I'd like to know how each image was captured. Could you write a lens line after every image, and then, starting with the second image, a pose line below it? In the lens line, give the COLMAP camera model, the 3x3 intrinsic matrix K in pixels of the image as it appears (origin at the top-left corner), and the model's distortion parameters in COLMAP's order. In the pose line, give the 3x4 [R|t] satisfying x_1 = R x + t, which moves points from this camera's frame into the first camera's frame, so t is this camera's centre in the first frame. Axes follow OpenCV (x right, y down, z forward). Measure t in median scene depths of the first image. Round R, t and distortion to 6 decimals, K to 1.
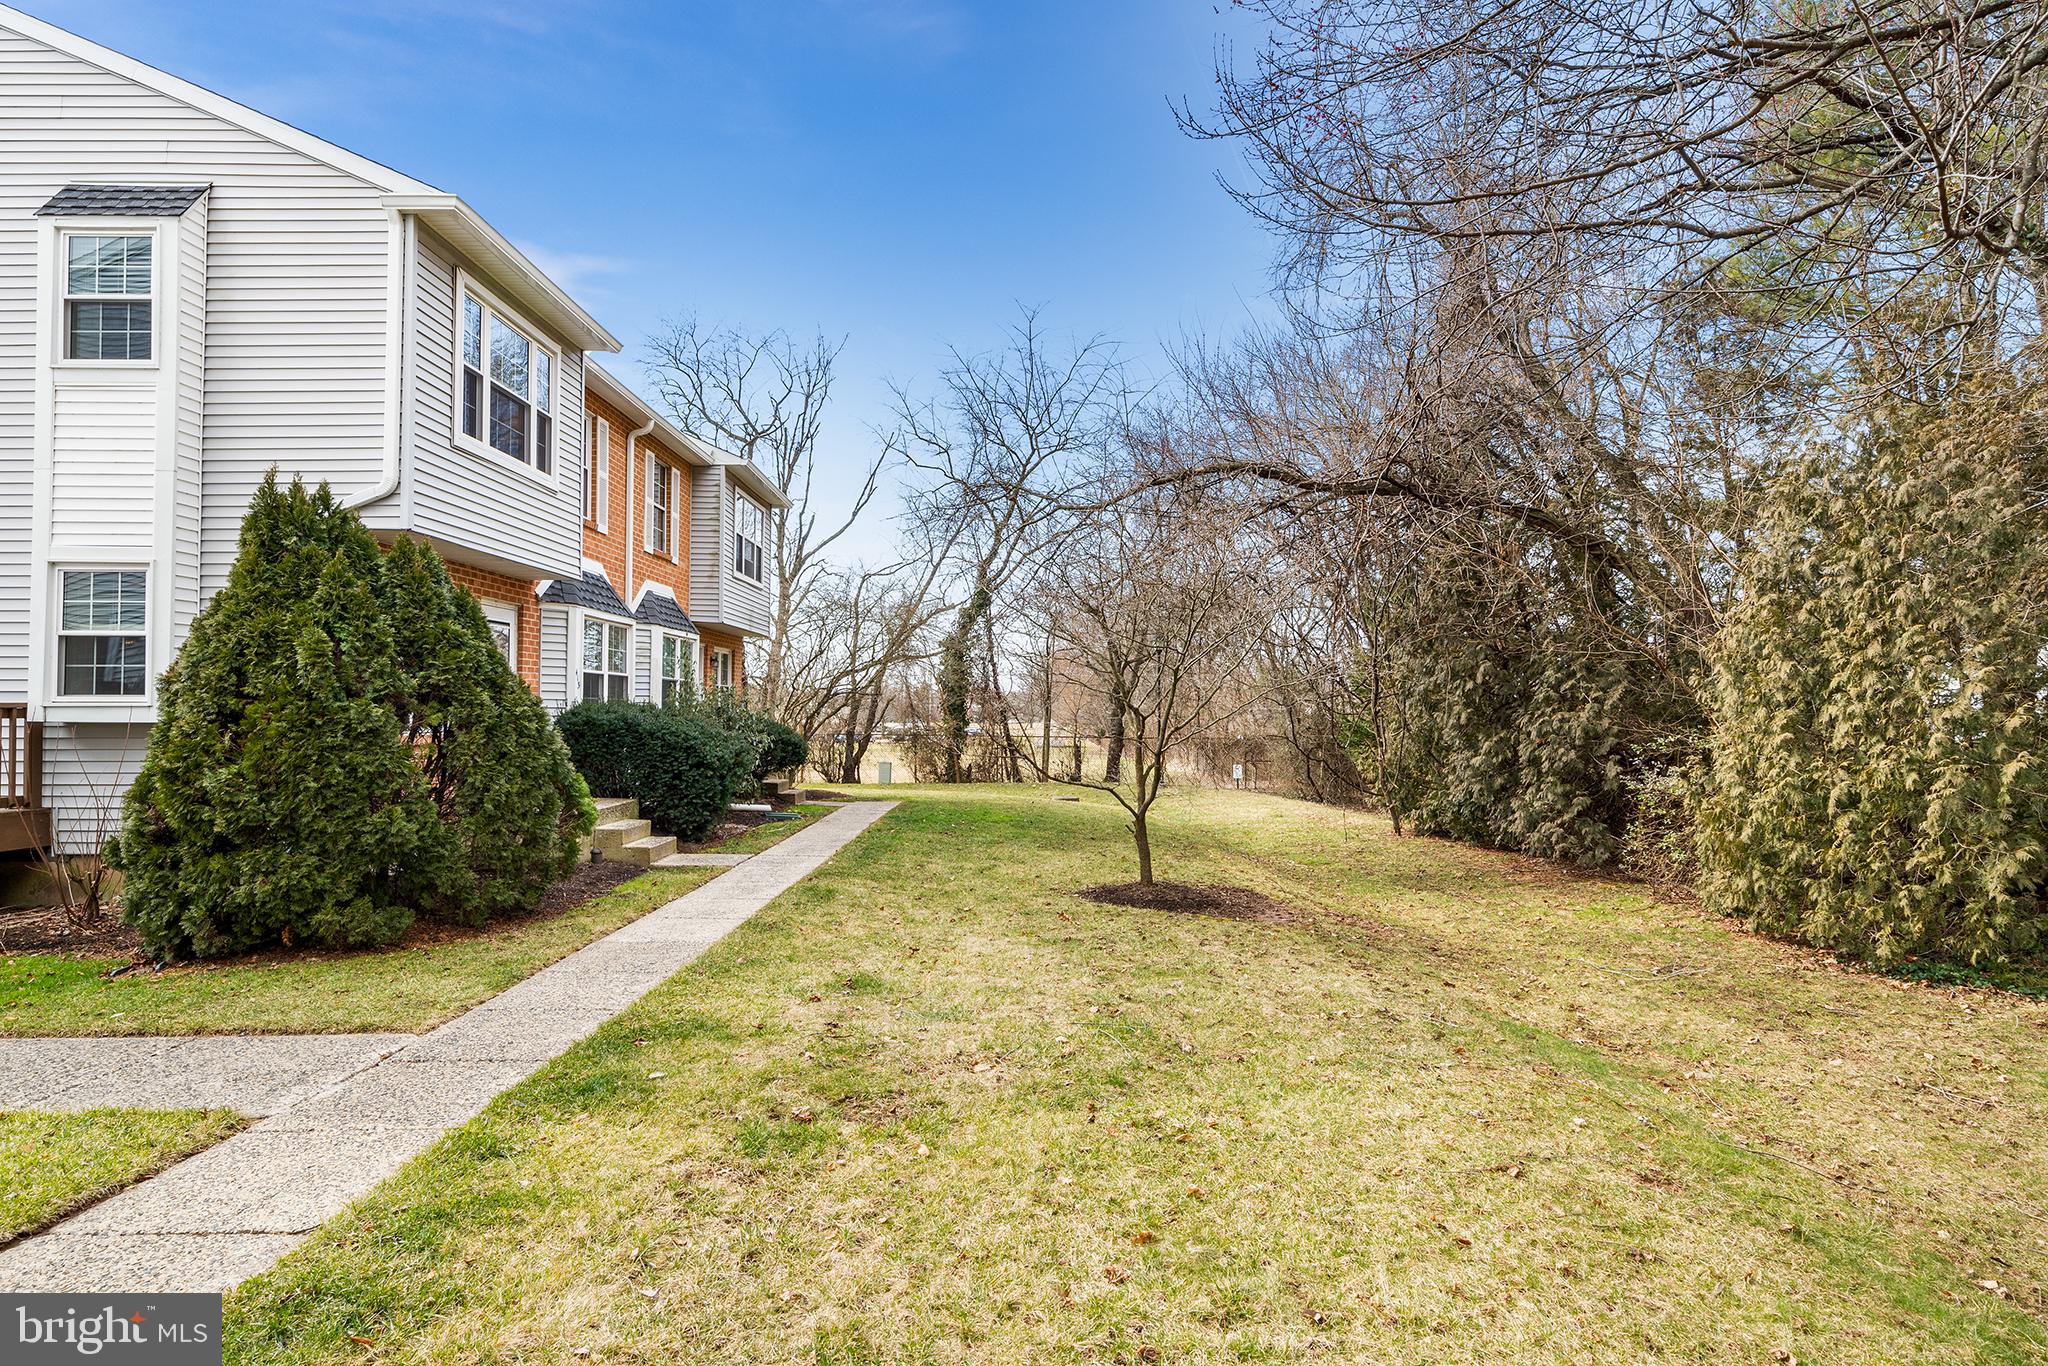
lens RADIAL K [[1118.8, 0, 1024.9], [0, 1118.8, 724.5], [0, 0, 1]] dist [0.000791, 0.000292]
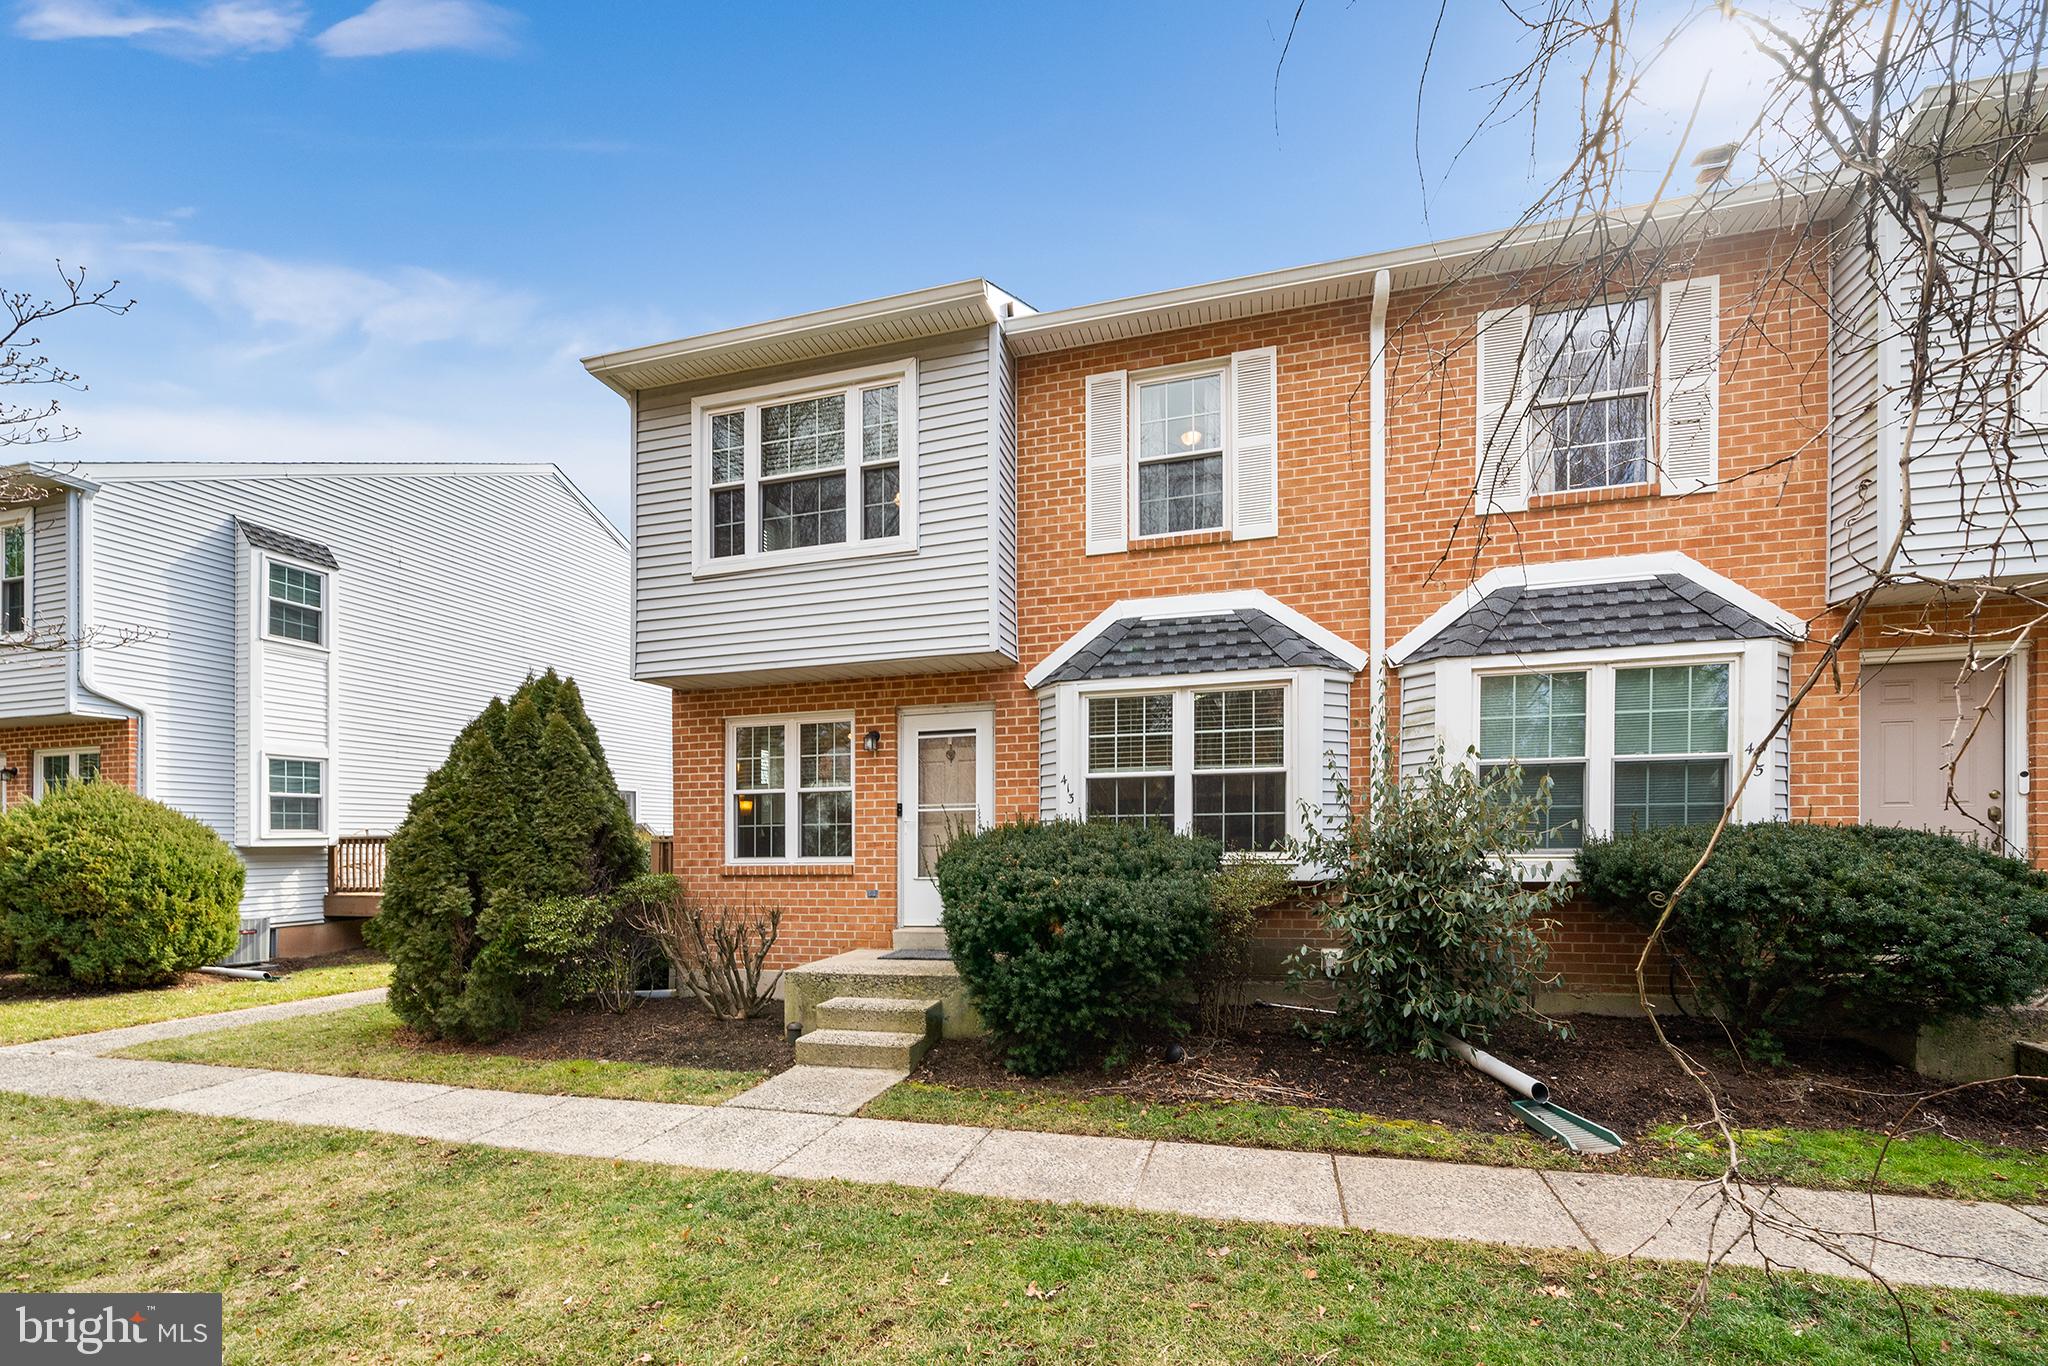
lens RADIAL K [[865.0, 0, 1029.1], [0, 865.0, 843.3], [0, 0, 1]] dist [-0.000891, -0.000051]
pose [[-0.271396, 0.004116, -0.962459, 0.122912], [0.002749, 0.999990, 0.003501, -0.010101], [0.962464, -0.001696, -0.271404, 1.177393]]
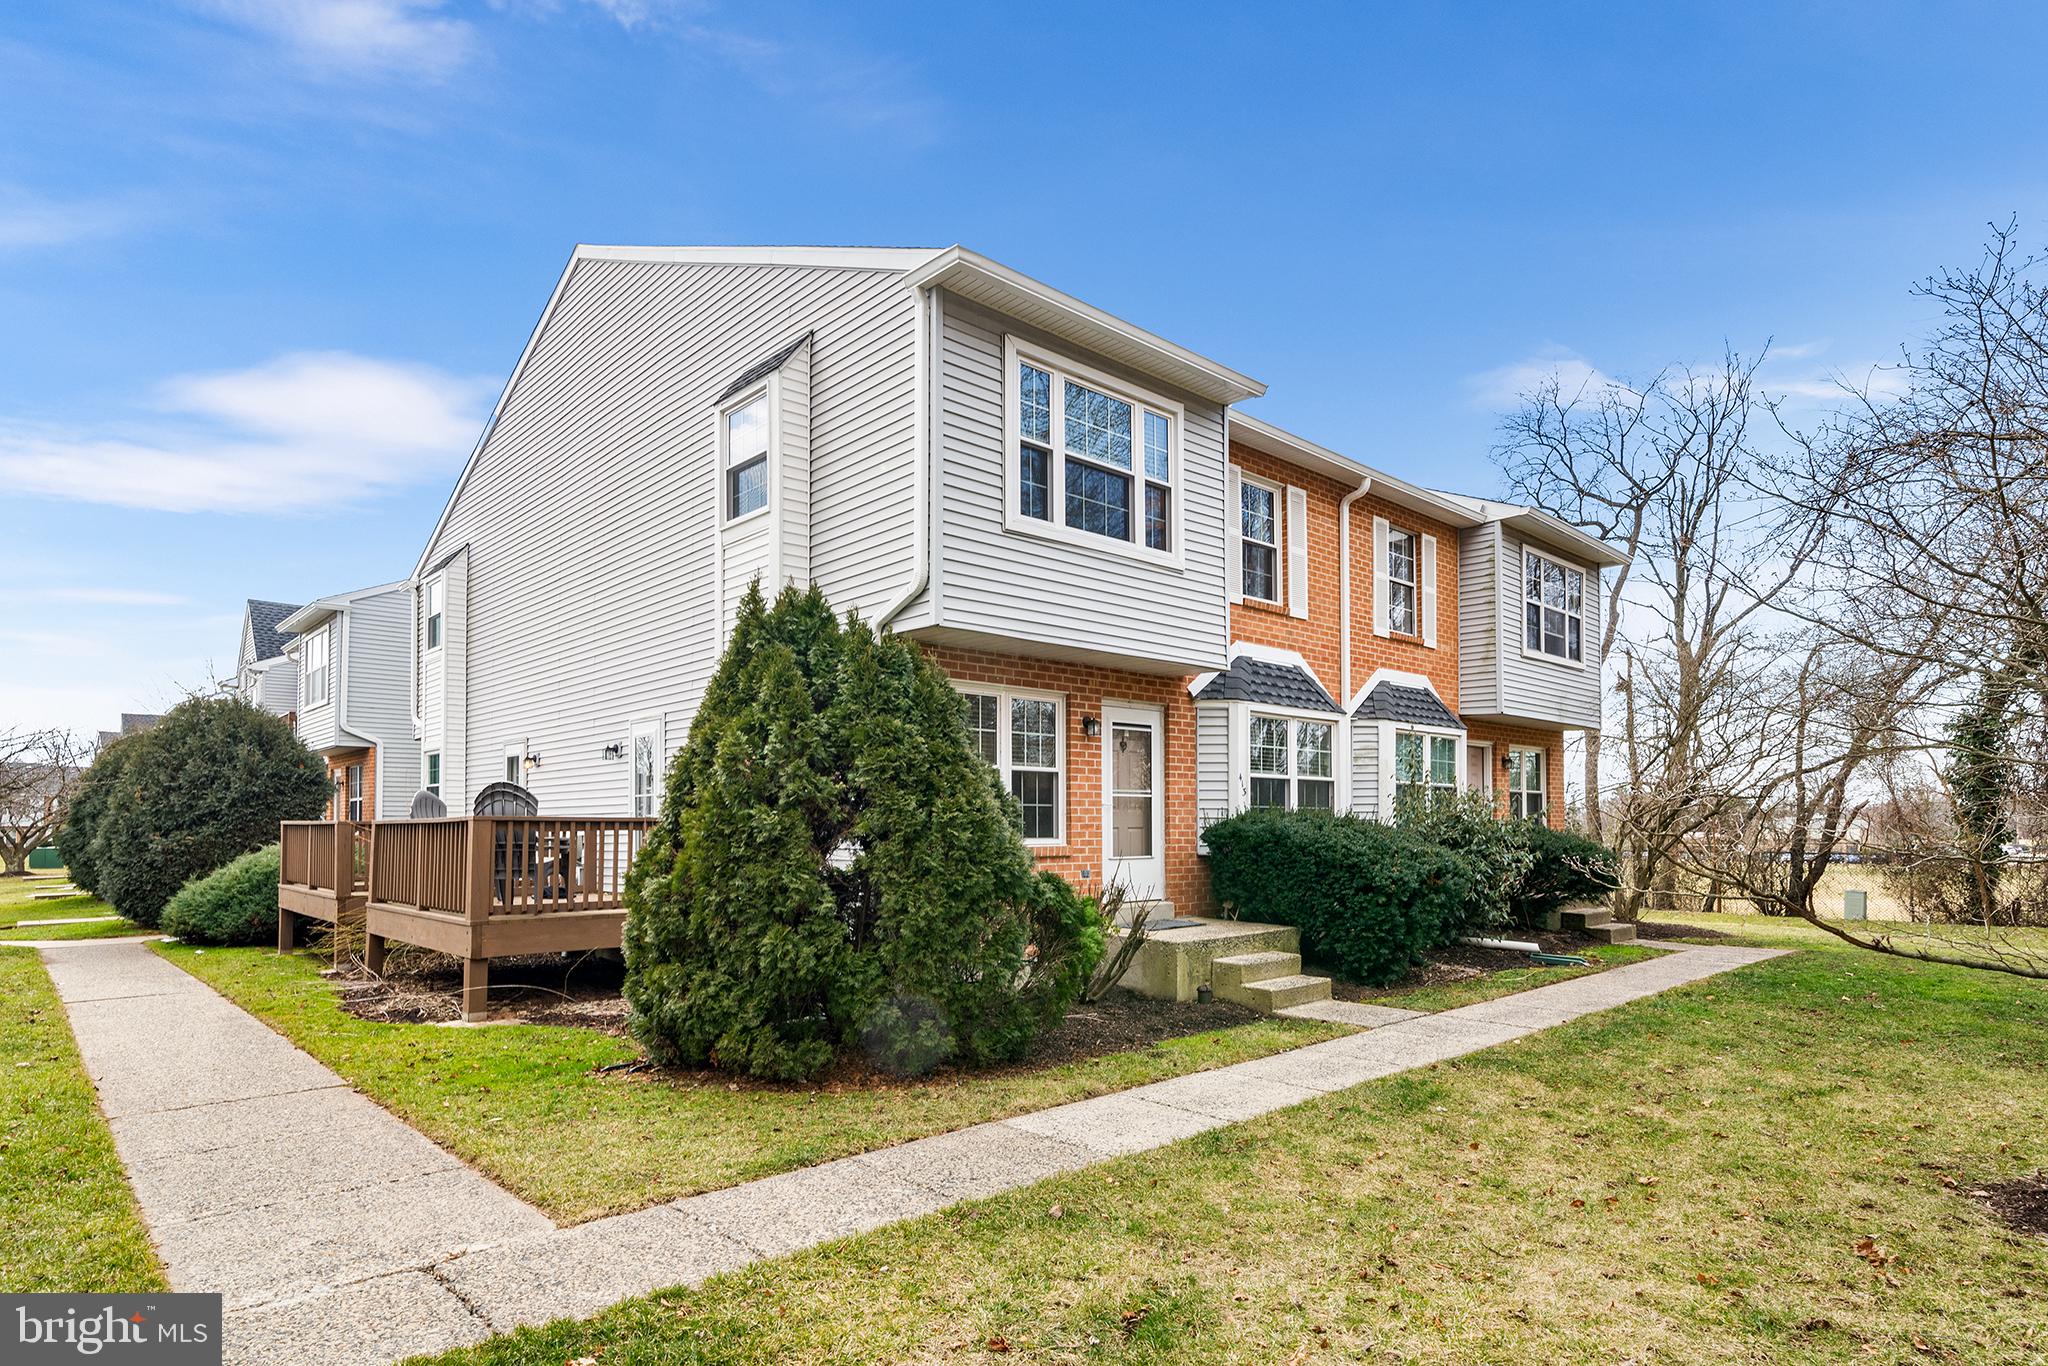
lens RADIAL K [[1029.3, 0, 1022.3], [0, 1029.3, 816.2], [0, 0, 1]] dist [0.001853, 0.000553]
pose [[0.651120, -0.014721, -0.758832, 0.104062], [-0.002906, 0.999756, -0.021889, 0.002110], [0.758969, 0.016457, 0.650919, 0.367739]]
